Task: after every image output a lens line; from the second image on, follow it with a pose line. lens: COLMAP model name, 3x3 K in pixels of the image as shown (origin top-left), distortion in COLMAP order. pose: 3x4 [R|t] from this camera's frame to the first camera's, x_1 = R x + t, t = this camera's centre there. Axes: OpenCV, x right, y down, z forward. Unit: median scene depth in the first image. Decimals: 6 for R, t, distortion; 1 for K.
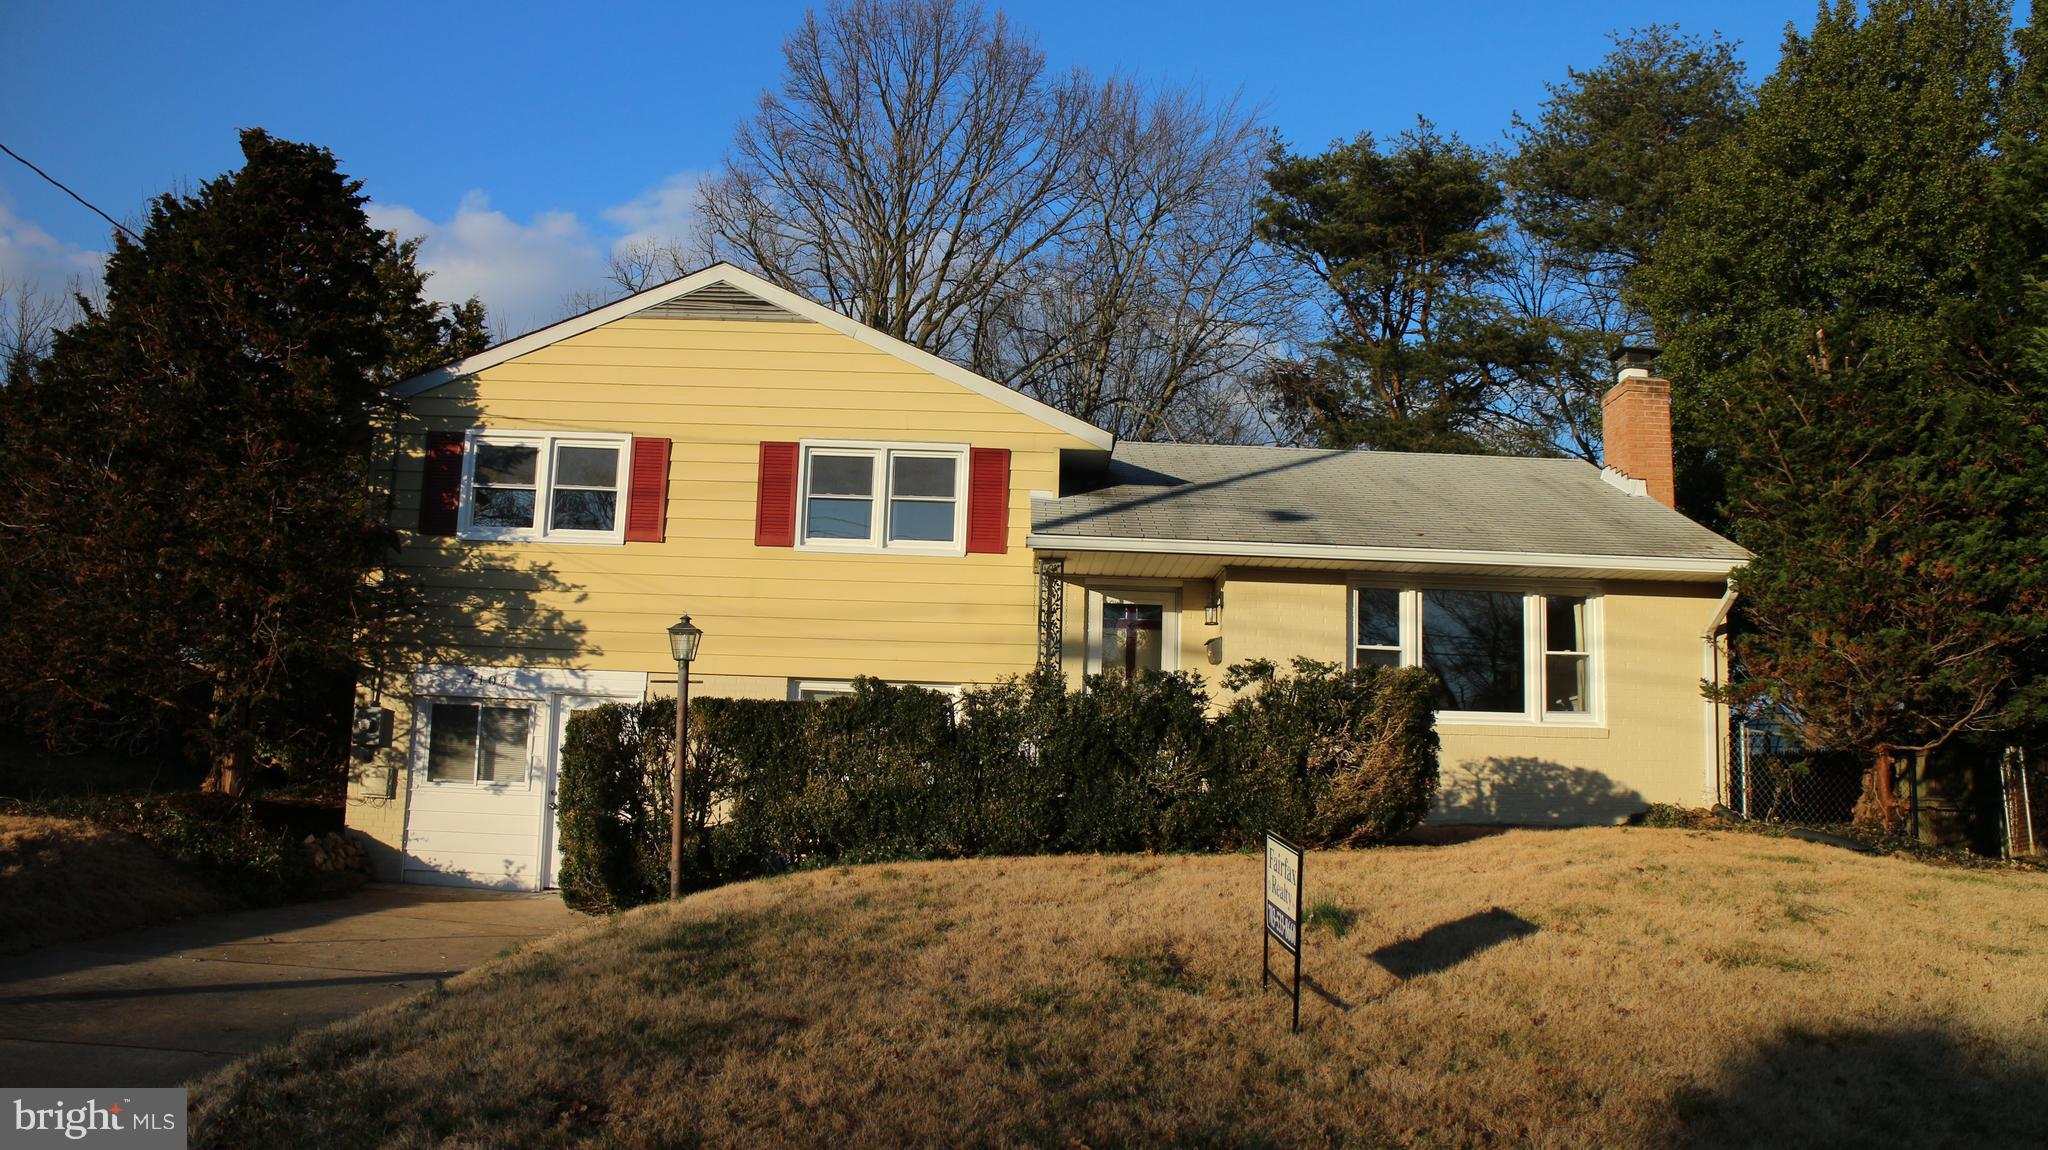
lens RADIAL K [[1686.8, 0, 1003.6], [0, 1686.8, 578.0], [0, 0, 1]] dist [-0.148047, 0.107689]
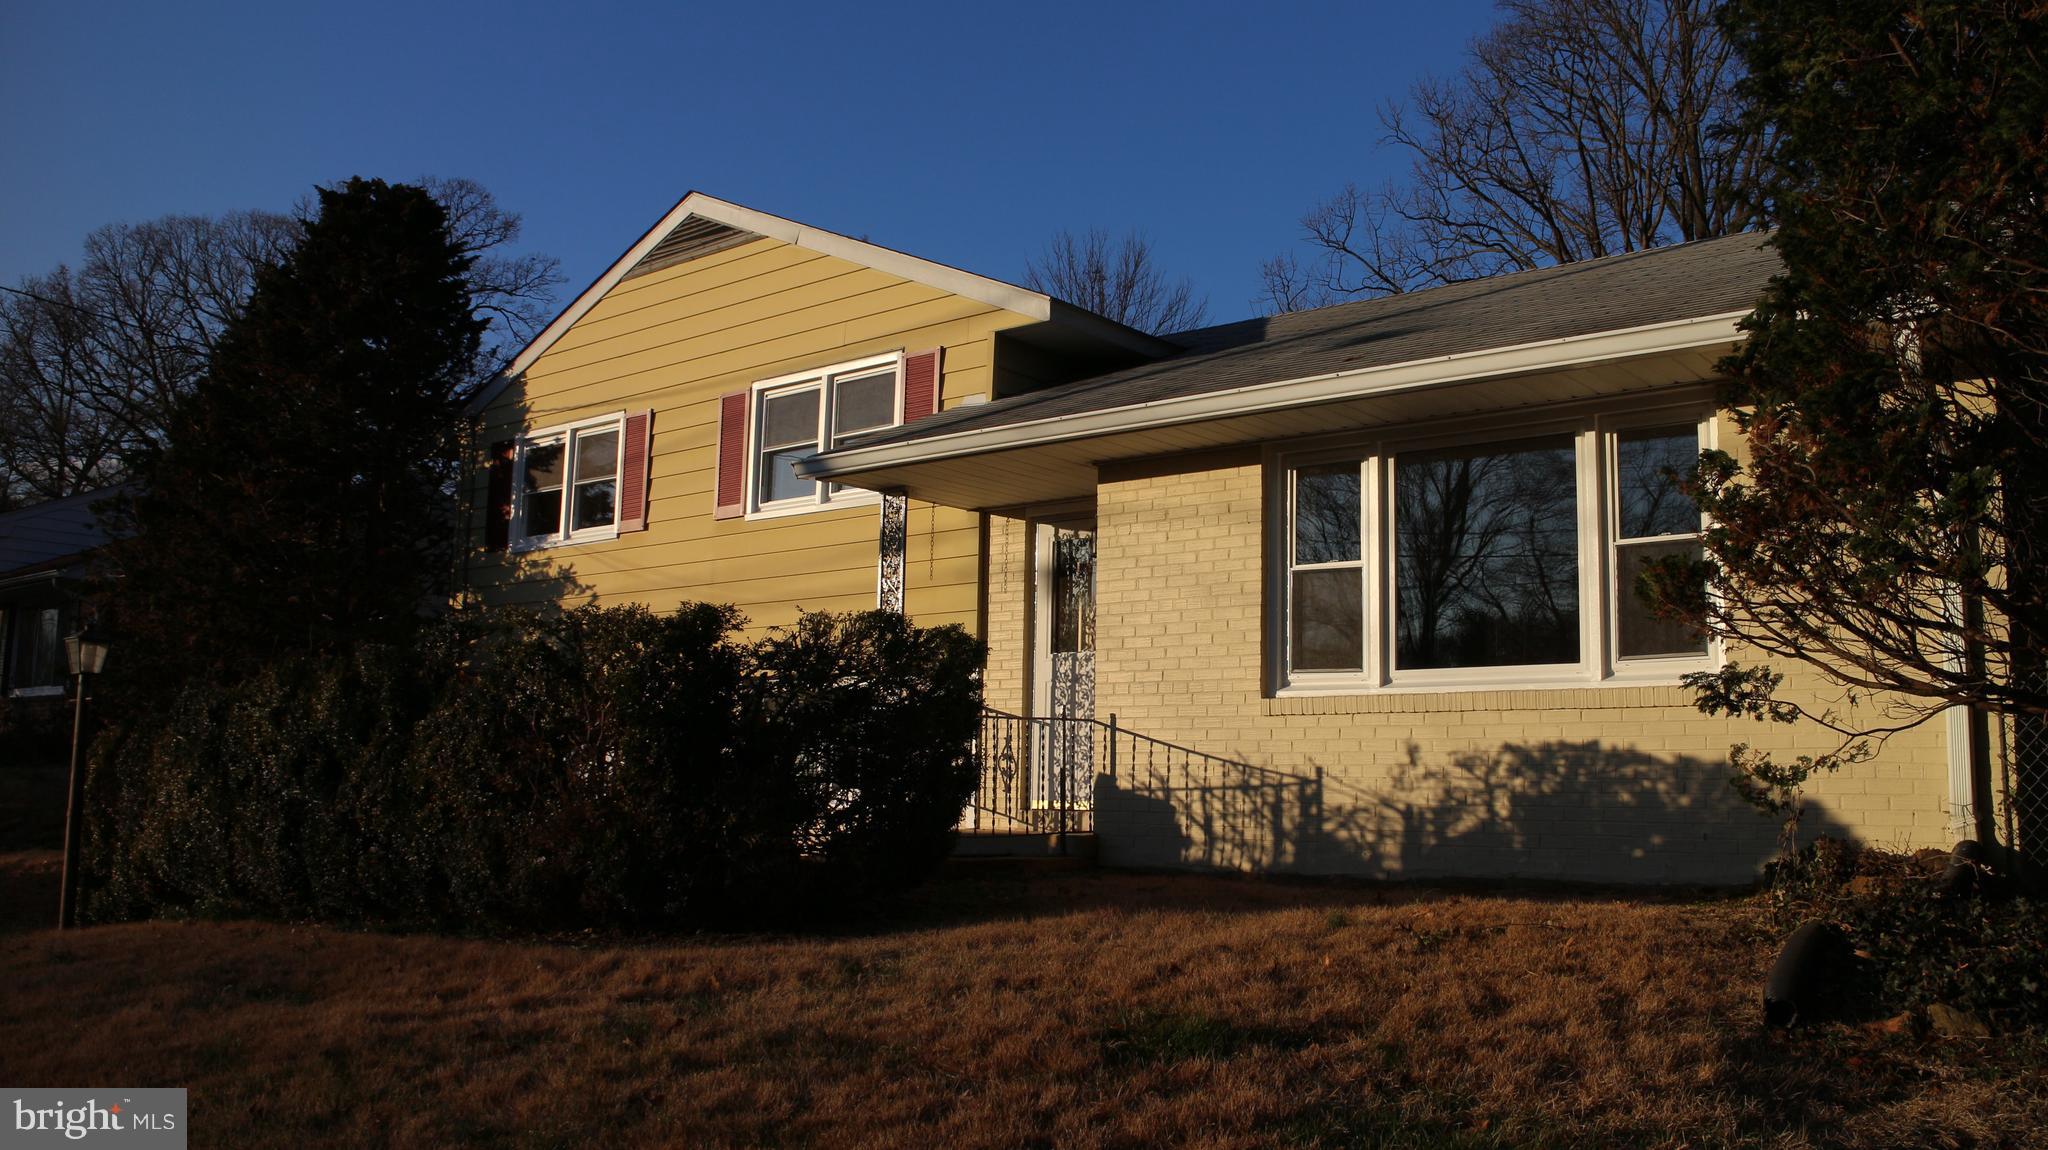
lens RADIAL K [[1686.8, 0, 1029.8], [0, 1686.8, 583.6], [0, 0, 1]] dist [-0.148047, 0.107689]
pose [[0.764122, -0.098864, -0.637451, 0.493753], [0.102784, 0.994221, -0.030986, 0.053071], [0.636830, -0.041843, 0.769868, 0.466698]]
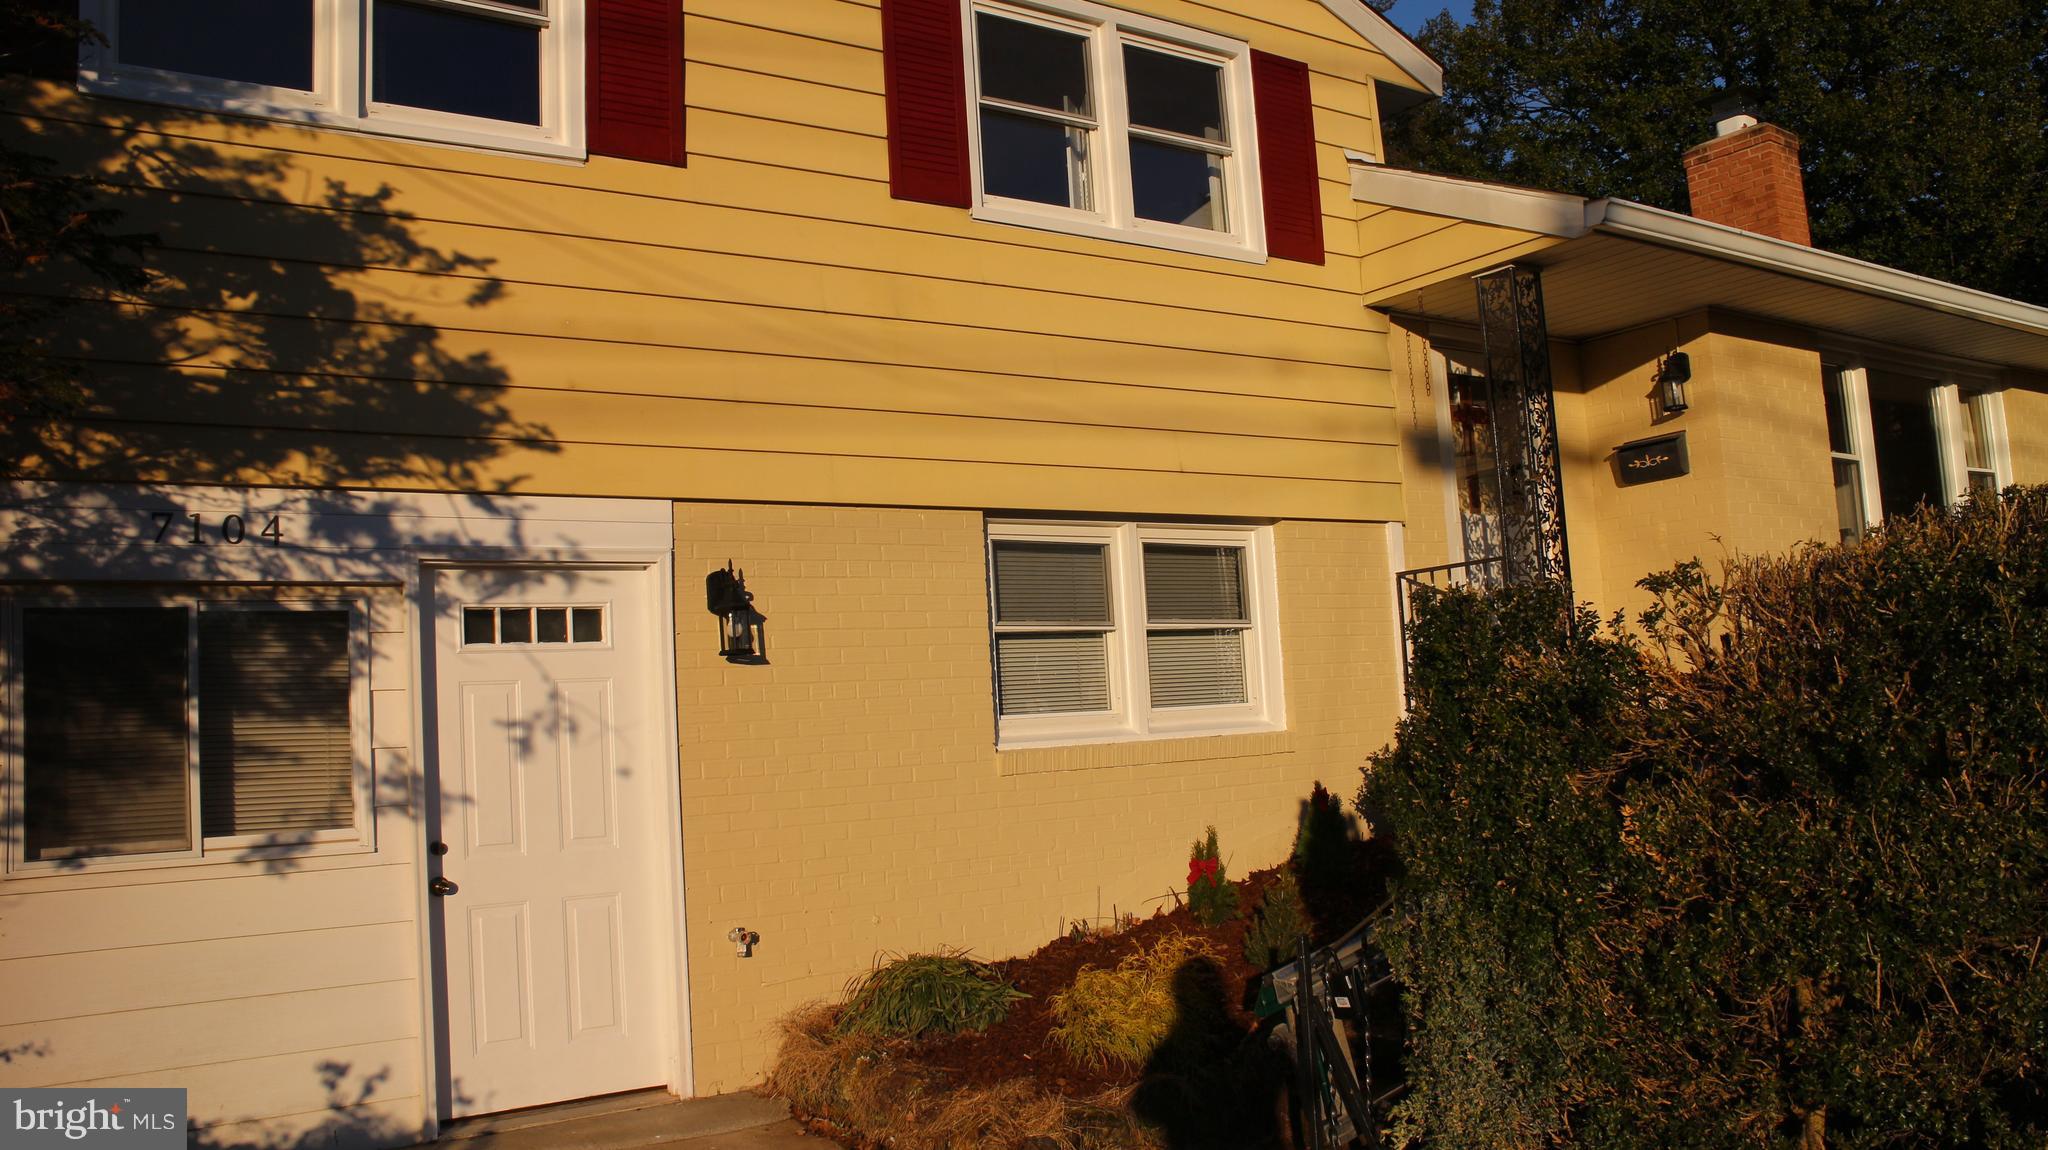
lens RADIAL K [[1686.8, 0, 1043.0], [0, 1686.8, 569.7], [0, 0, 1]] dist [-0.148047, 0.107689]
pose [[0.815749, -0.025261, 0.577854, -0.361543], [0.000833, 0.999096, 0.042499, 0.056008], [-0.578405, -0.034187, 0.815033, 0.640926]]
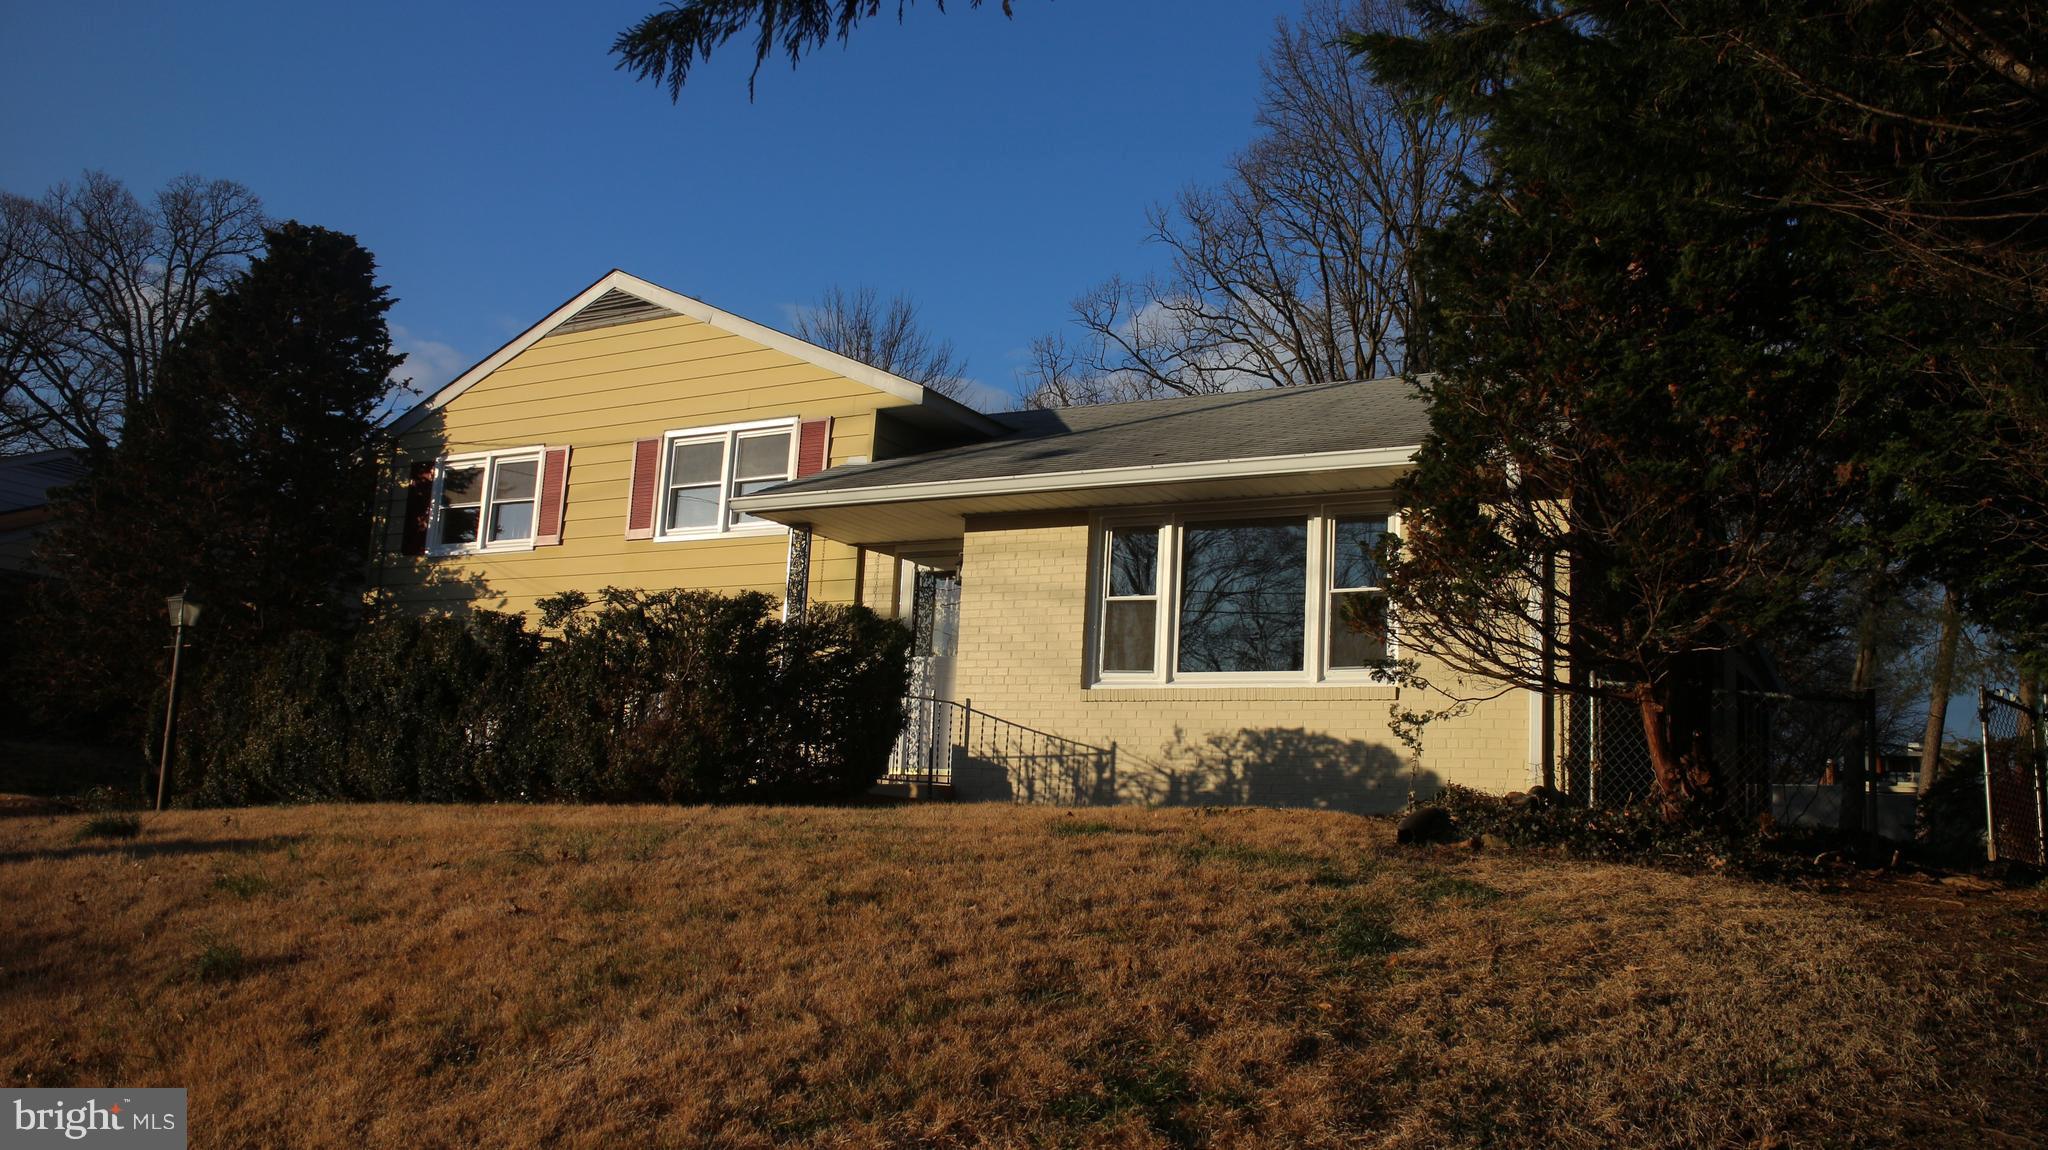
lens RADIAL K [[1683.3, 0, 1029.1], [0, 1683.3, 566.6], [0, 0, 1]] dist [-0.093333, 0.000248]
pose [[0.860346, -0.075163, -0.504138, 0.571970], [0.052810, 0.996889, -0.058506, 0.068659], [0.506967, 0.023712, 0.861639, 0.256130]]
